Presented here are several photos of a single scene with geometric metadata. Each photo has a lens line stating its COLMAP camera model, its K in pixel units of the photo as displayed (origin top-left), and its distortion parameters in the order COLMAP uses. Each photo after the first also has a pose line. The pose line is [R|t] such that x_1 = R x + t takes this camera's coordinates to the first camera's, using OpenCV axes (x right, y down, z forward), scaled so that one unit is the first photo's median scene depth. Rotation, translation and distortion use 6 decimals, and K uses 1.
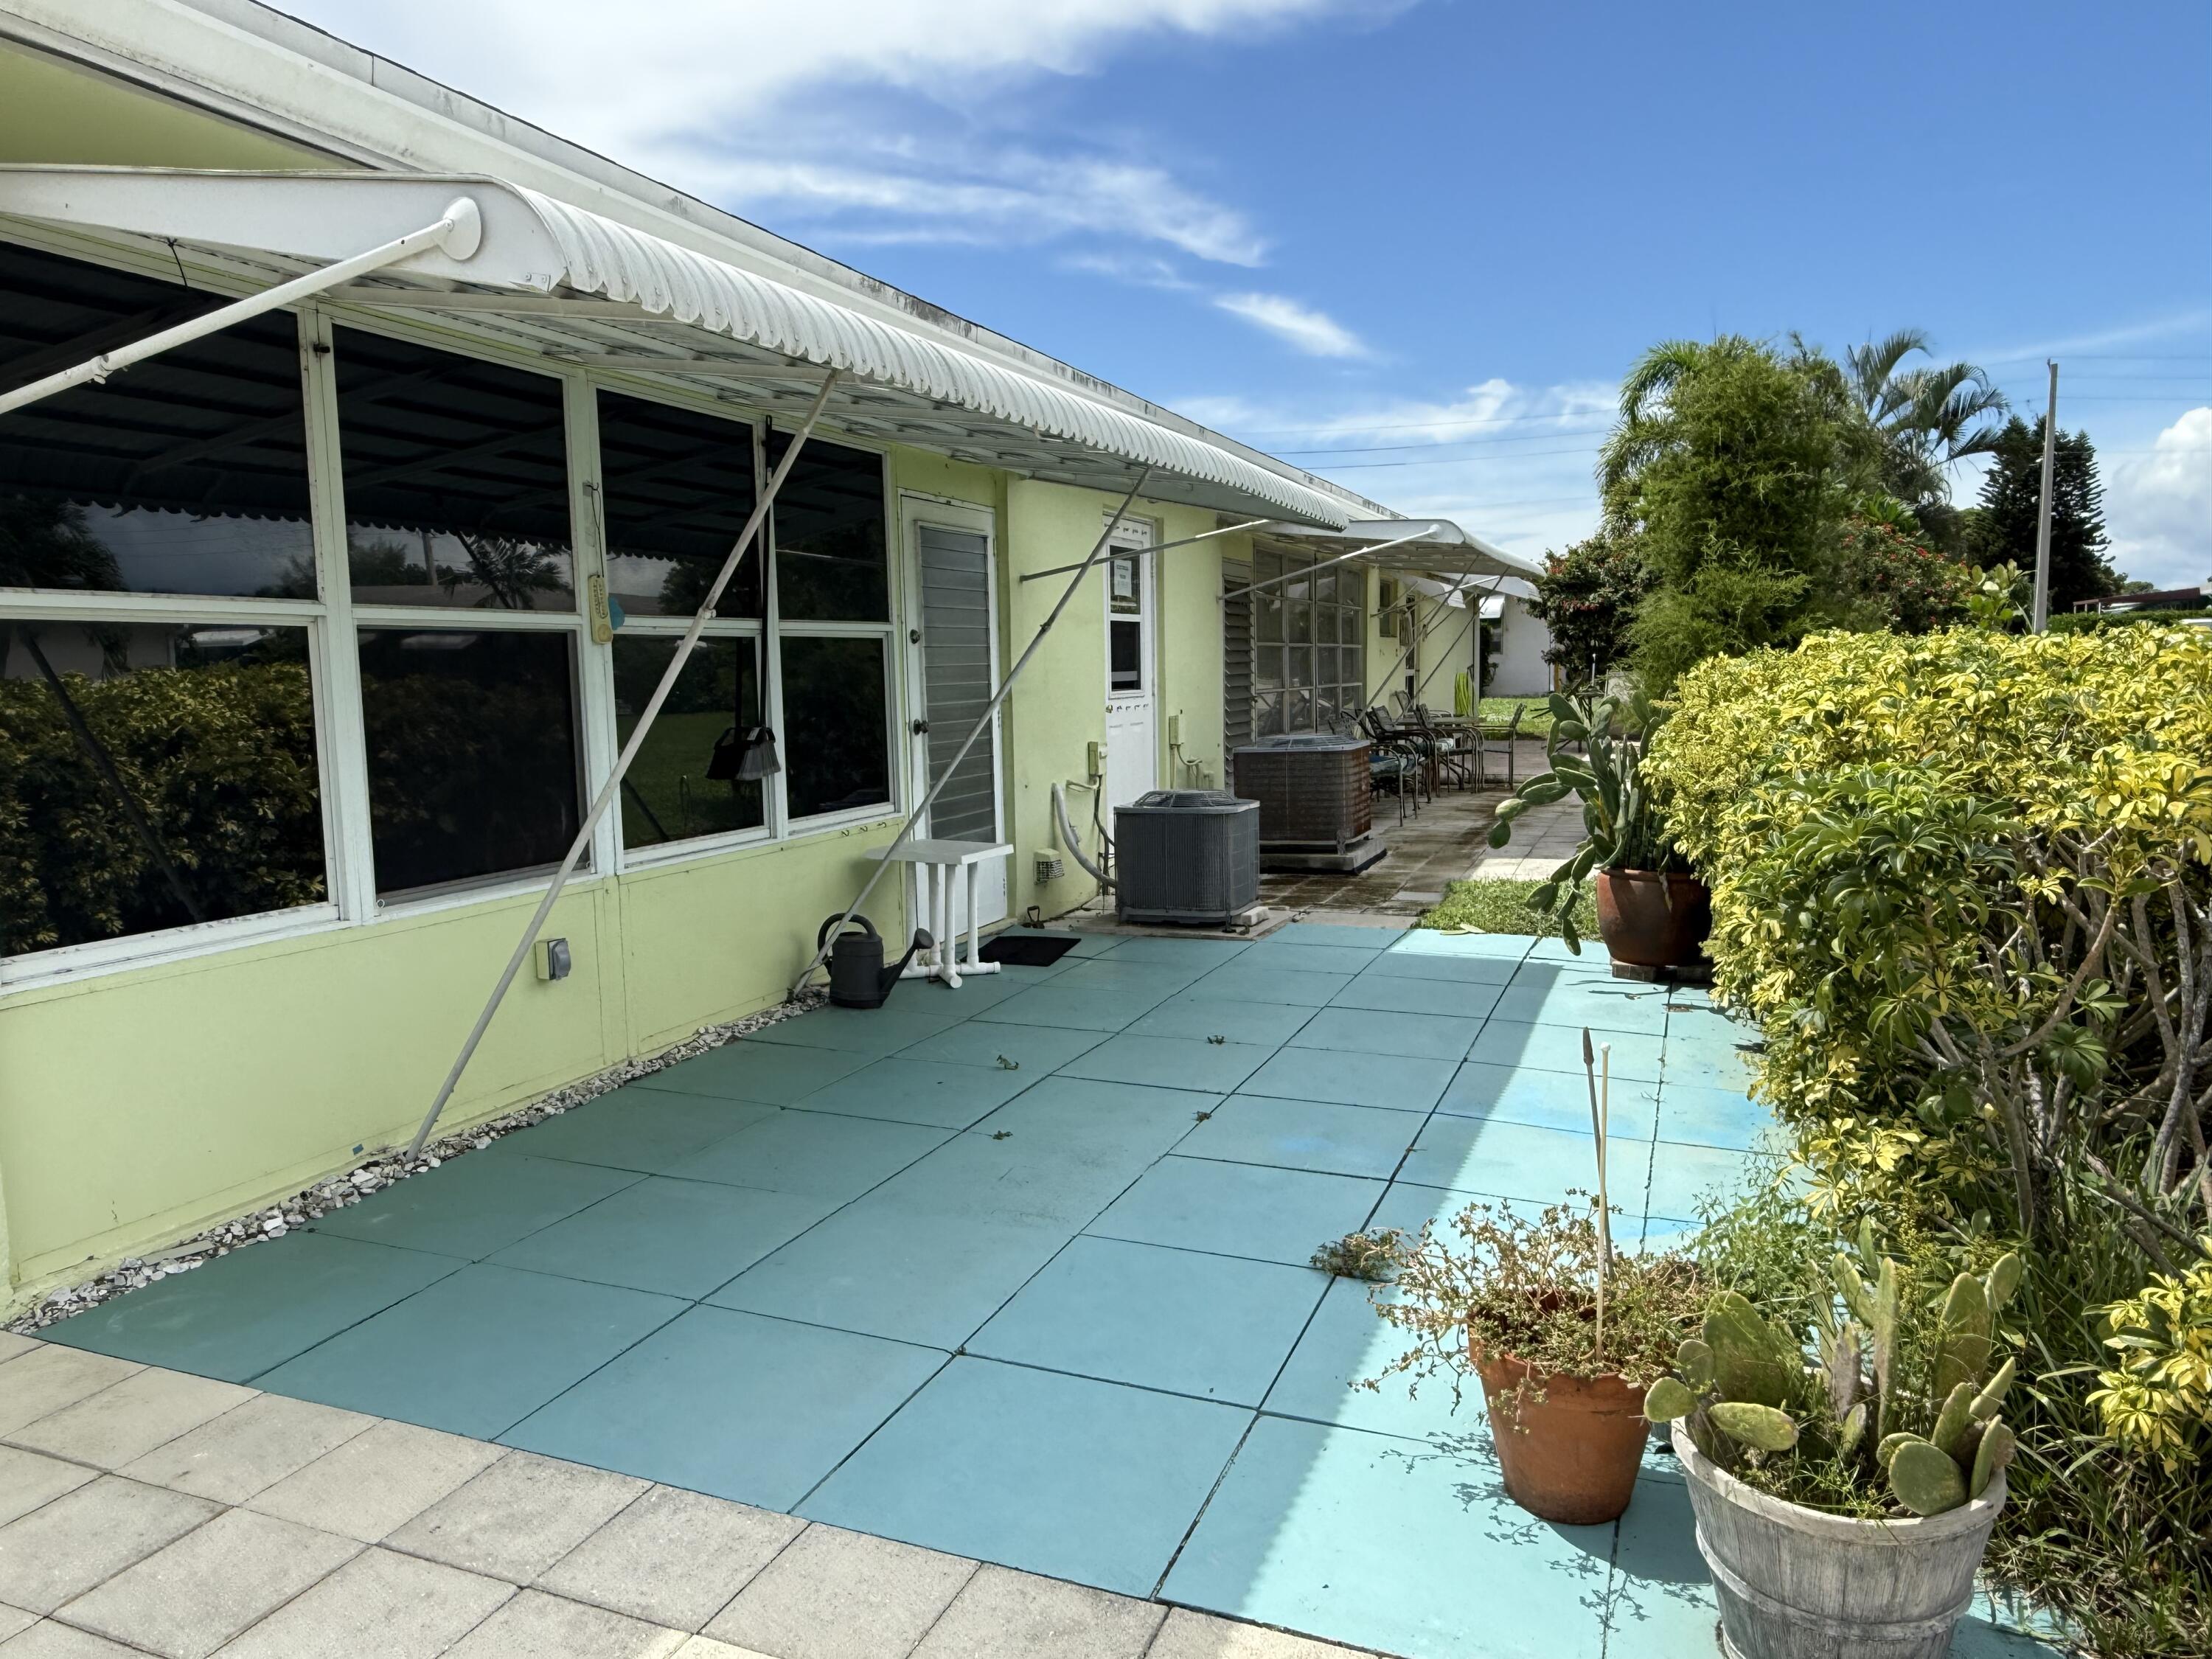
lens RADIAL K [[1480.3, 0, 1106.0], [0, 1480.3, 829.5], [0, 0, 1]] dist [0.004675, 0.000466]
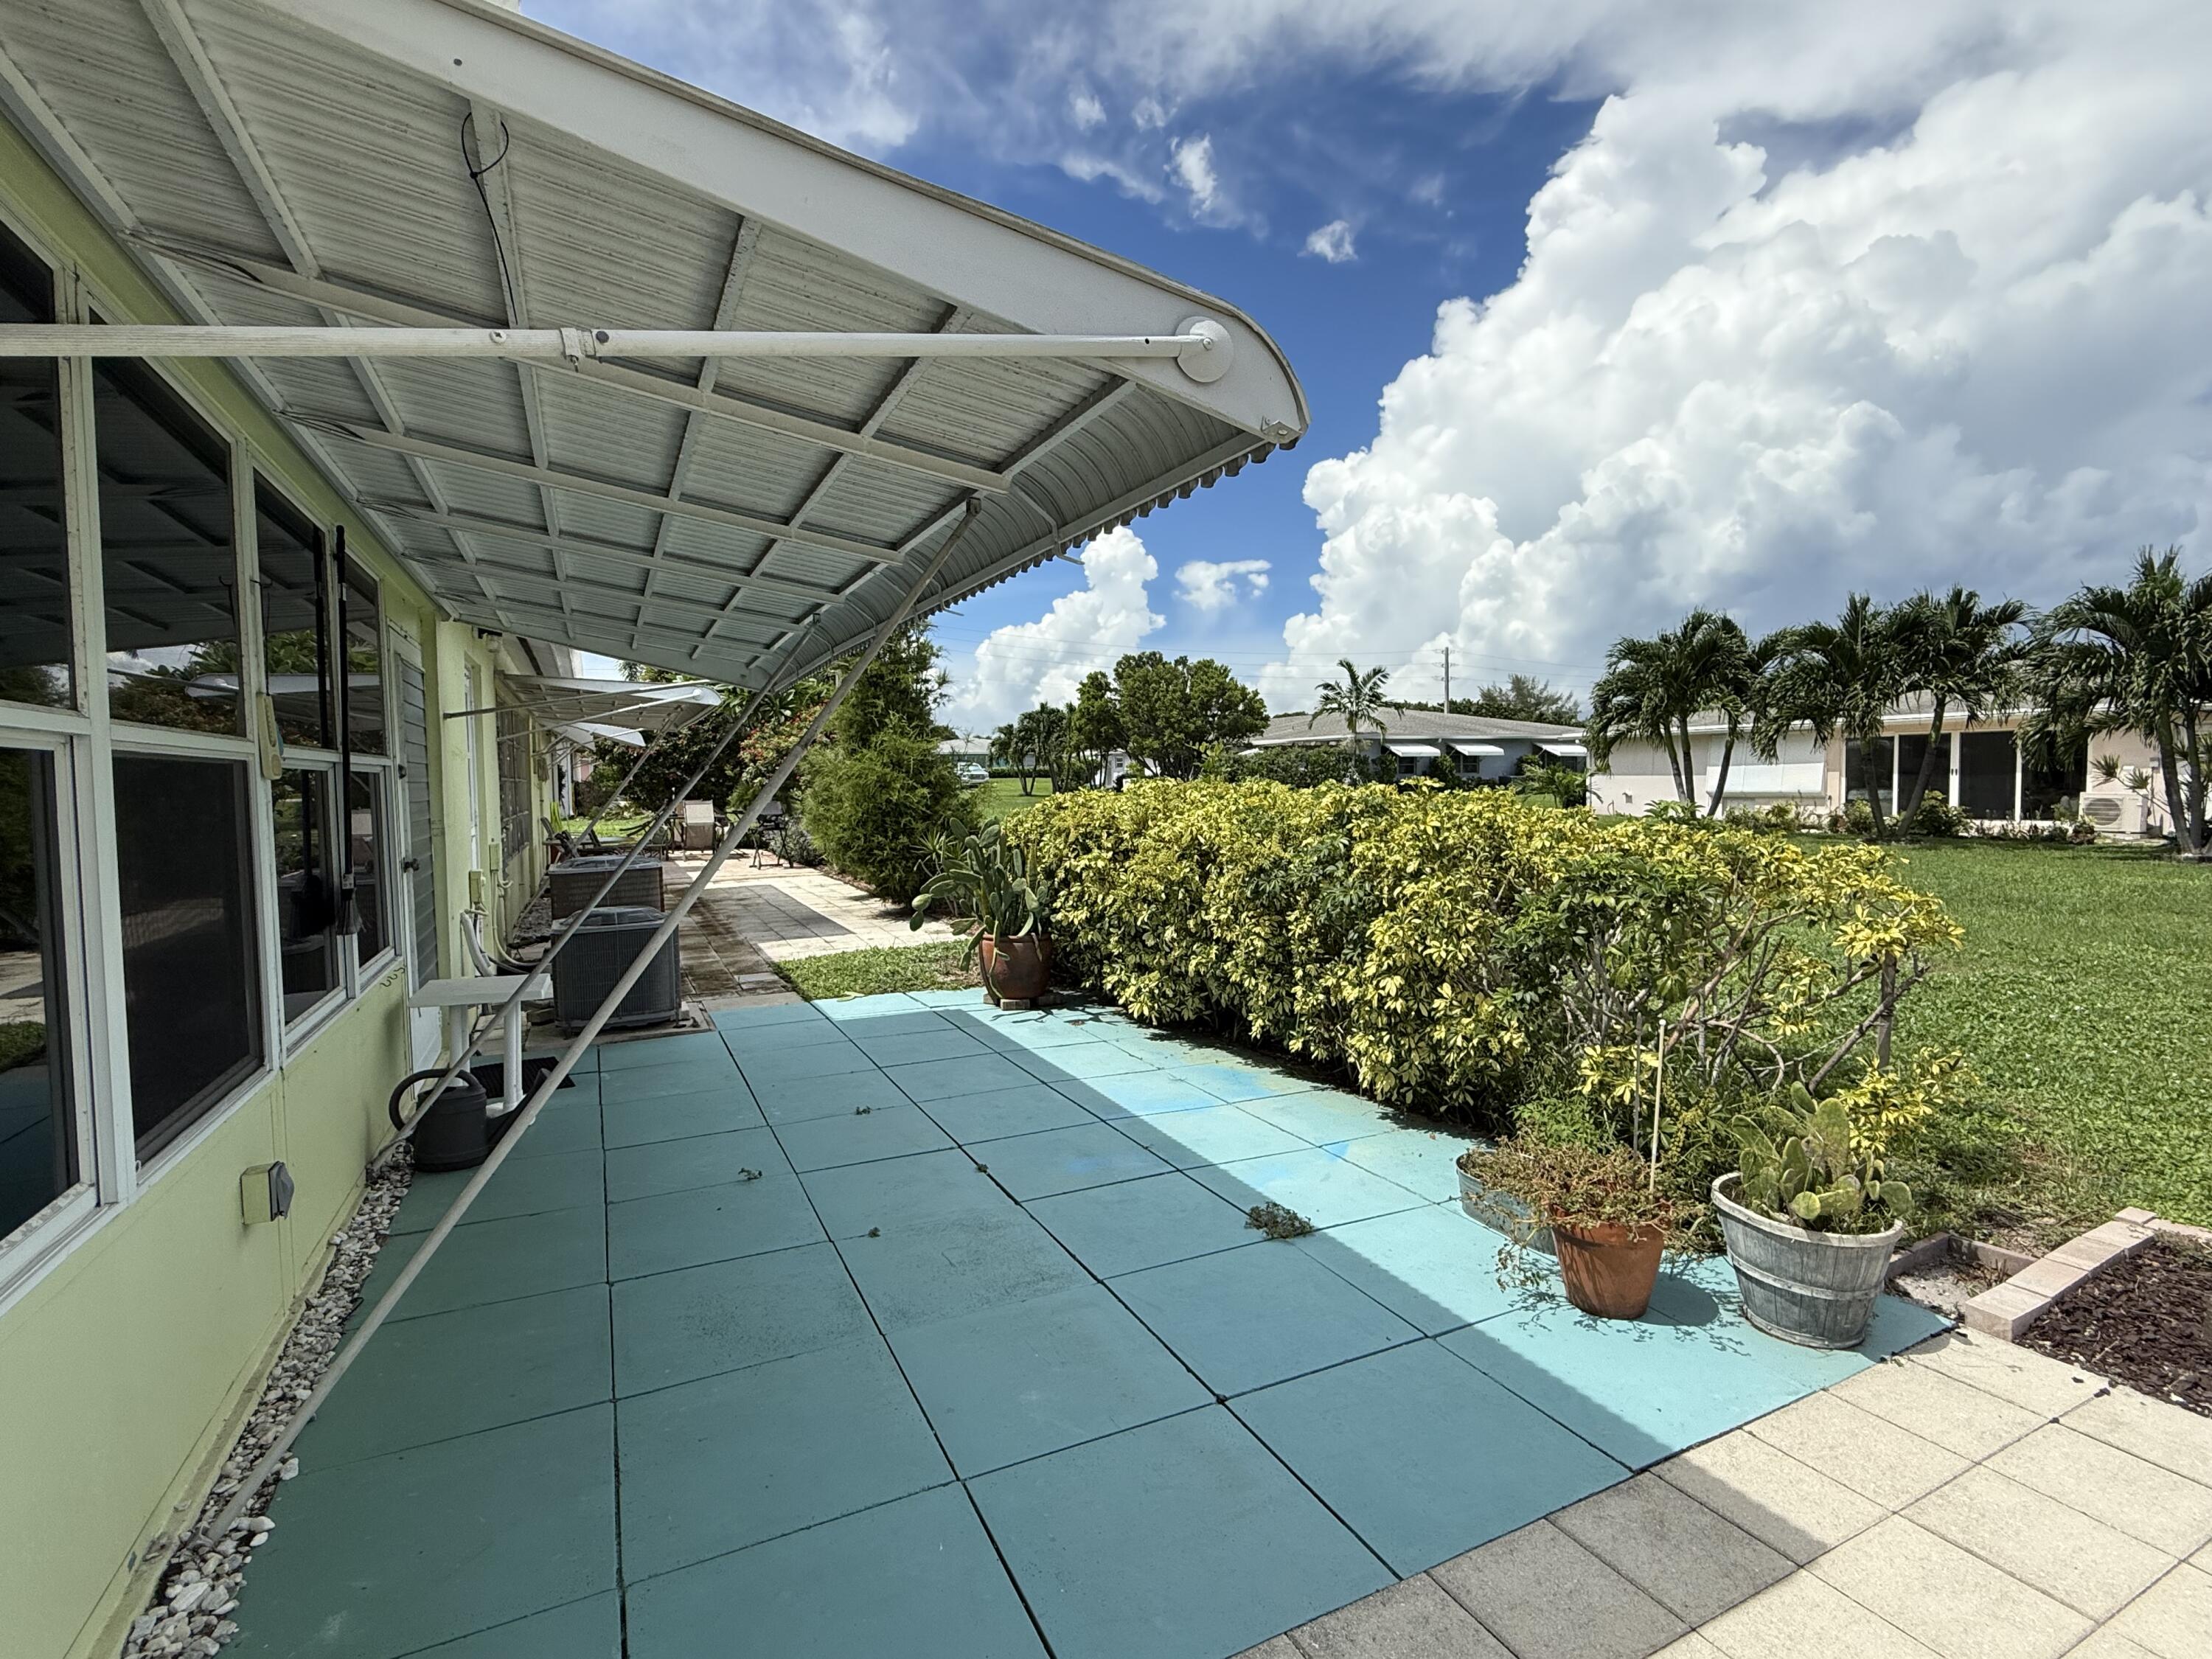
lens RADIAL K [[1035.3, 0, 1106.0], [0, 1035.3, 829.5], [0, 0, 1]] dist [-0.001104, -0.000045]
pose [[0.666432, -0.025508, 0.745129, -0.500958], [0.082011, 0.995858, -0.039258, -0.043643], [-0.741041, 0.087271, 0.665764, 0.329721]]
